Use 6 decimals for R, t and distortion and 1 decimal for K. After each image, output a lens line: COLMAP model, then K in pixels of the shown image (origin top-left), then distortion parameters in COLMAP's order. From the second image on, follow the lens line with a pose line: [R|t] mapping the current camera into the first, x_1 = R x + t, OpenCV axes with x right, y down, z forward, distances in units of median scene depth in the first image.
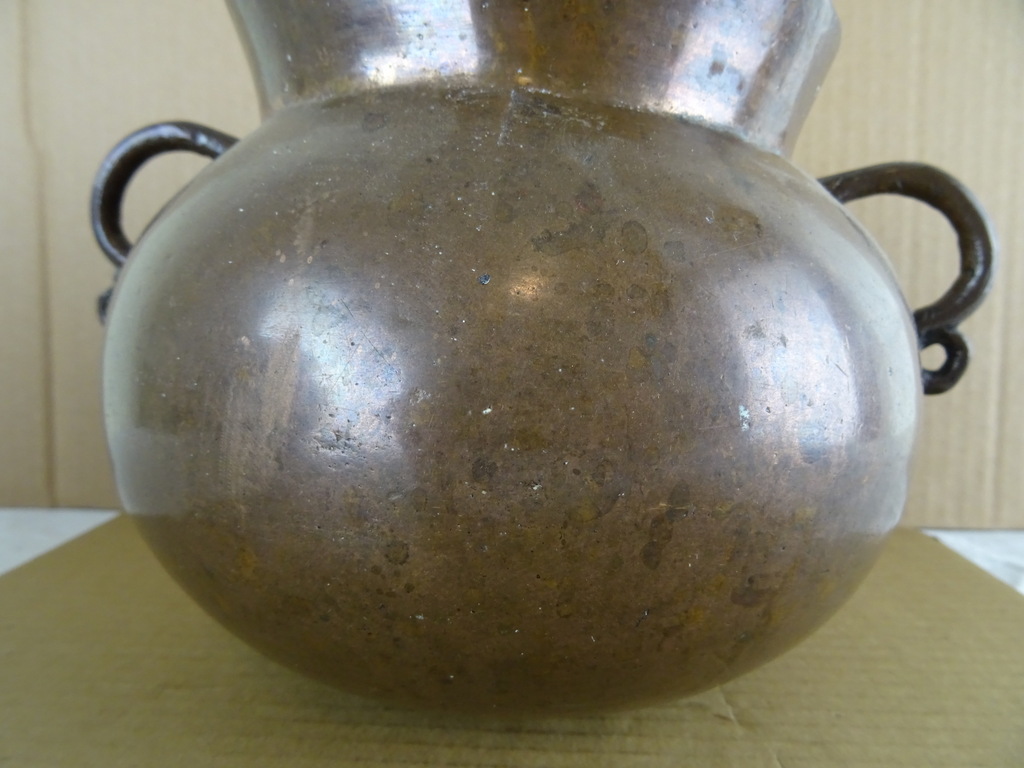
lens RADIAL K [[730.8, 0, 512.2], [0, 730.8, 384.9], [0, 0, 1]] dist [-0.003731, -0.000938]
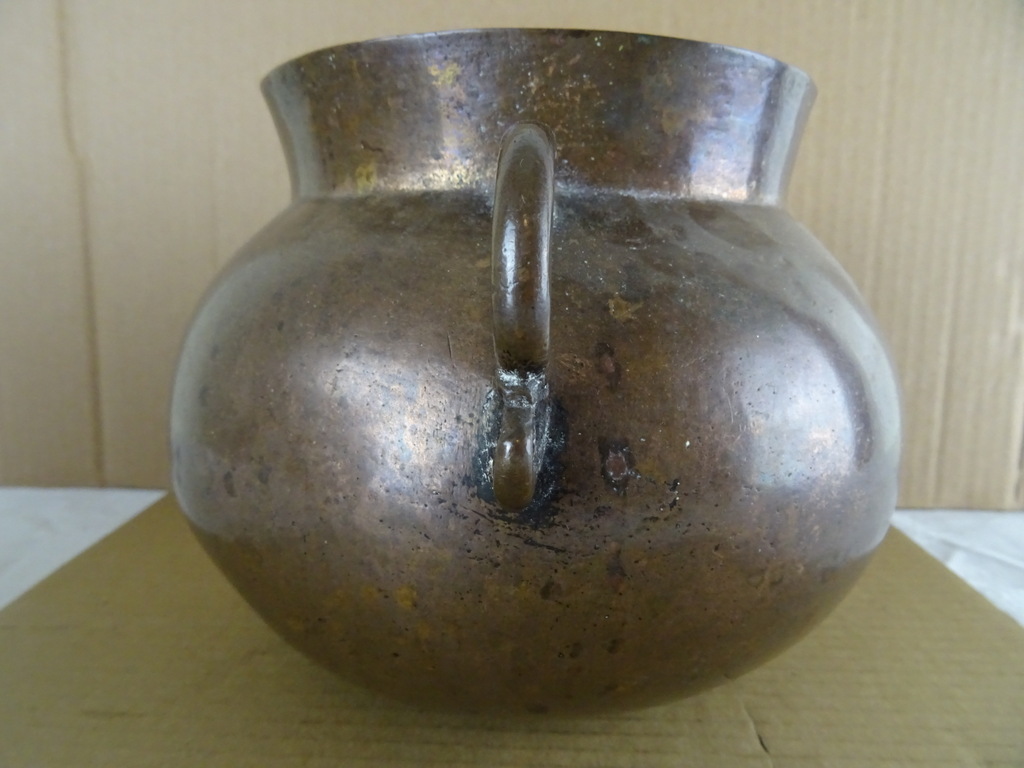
lens RADIAL K [[730.8, 0, 510.9], [0, 730.8, 384.3], [0, 0, 1]] dist [-0.003731, -0.000938]
pose [[0.999515, 0.005971, 0.030568, -0.049225], [-0.008072, 0.997580, 0.069058, -0.076017], [-0.030082, -0.069271, 0.997144, -0.123912]]
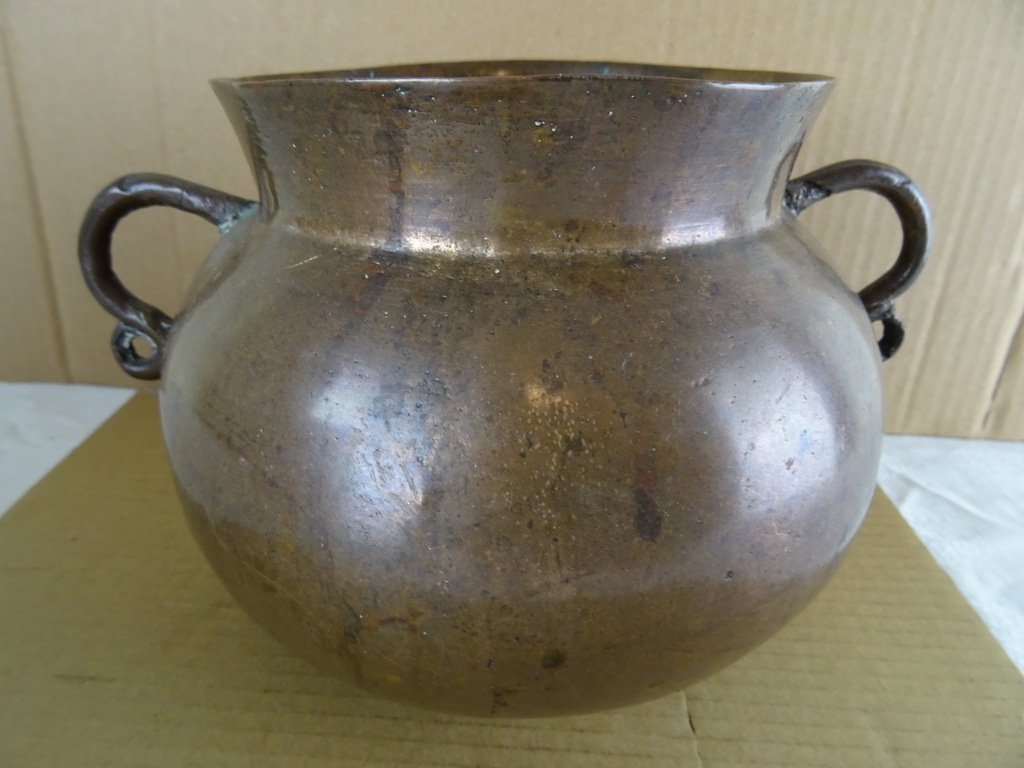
lens RADIAL K [[730.8, 0, 510.4], [0, 730.8, 383.3], [0, 0, 1]] dist [-0.003731, -0.000938]
pose [[0.998376, 0.033654, 0.045961, -0.021810], [-0.046580, 0.946748, 0.318589, -0.232591], [-0.032792, -0.320213, 0.946778, -0.062414]]
